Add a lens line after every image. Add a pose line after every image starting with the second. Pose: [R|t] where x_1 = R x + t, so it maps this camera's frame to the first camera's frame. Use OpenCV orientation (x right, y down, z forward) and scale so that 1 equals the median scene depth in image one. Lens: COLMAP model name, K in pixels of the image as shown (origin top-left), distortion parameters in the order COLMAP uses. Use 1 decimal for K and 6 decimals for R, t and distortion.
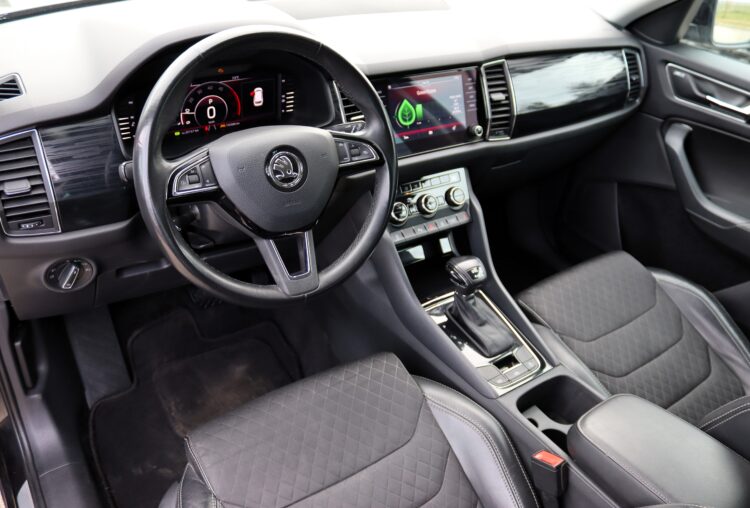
lens RADIAL K [[633.9, 0, 374.4], [0, 633.9, 228.1], [0, 0, 1]] dist [-0.008950, -0.132741]
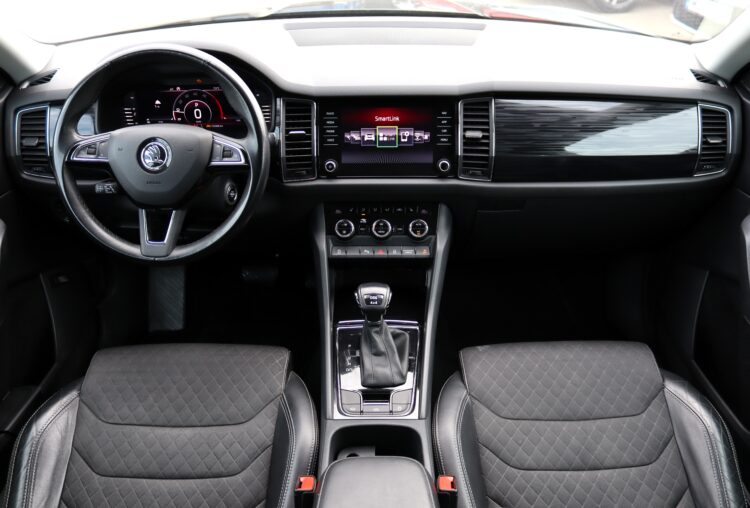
lens RADIAL K [[633.9, 0, 374.4], [0, 633.9, 228.1], [0, 0, 1]] dist [-0.008950, -0.132741]
pose [[0.813096, 0.195582, -0.548291, 0.761908], [-0.230632, 0.973028, 0.005072, -0.049268], [0.534495, 0.122330, 0.836272, 0.165561]]
